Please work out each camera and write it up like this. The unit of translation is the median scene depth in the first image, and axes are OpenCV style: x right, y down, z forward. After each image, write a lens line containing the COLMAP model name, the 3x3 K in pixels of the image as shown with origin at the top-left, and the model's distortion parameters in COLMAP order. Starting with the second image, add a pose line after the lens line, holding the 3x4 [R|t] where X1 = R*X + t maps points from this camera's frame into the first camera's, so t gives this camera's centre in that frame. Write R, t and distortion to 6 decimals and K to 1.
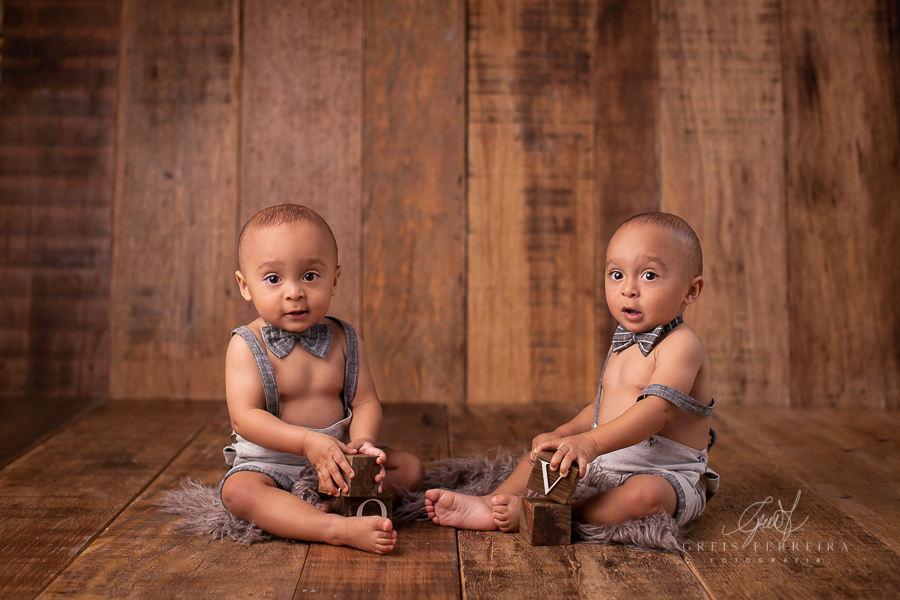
lens RADIAL K [[1281.3, 0, 450.0], [0, 1281.3, 300.0], [0, 0, 1]] dist [-0.156177, 0.041486]
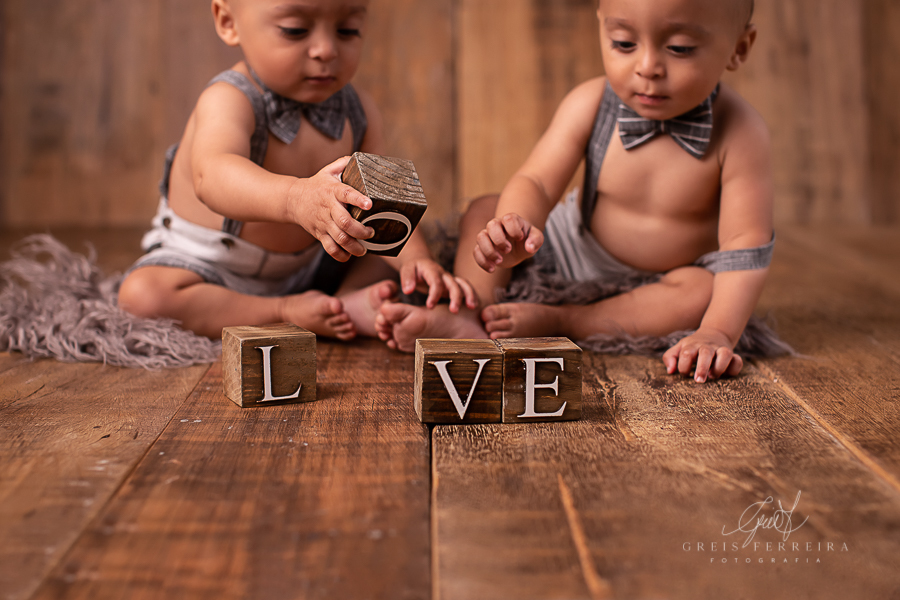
lens RADIAL K [[1281.3, 0, 450.0], [0, 1281.3, 300.0], [0, 0, 1]] dist [-0.156177, 0.041486]
pose [[0.999769, -0.017836, -0.012030, 0.025166], [0.018624, 0.997448, 0.068930, 0.115575], [0.010770, -0.069138, 0.997549, 0.335626]]
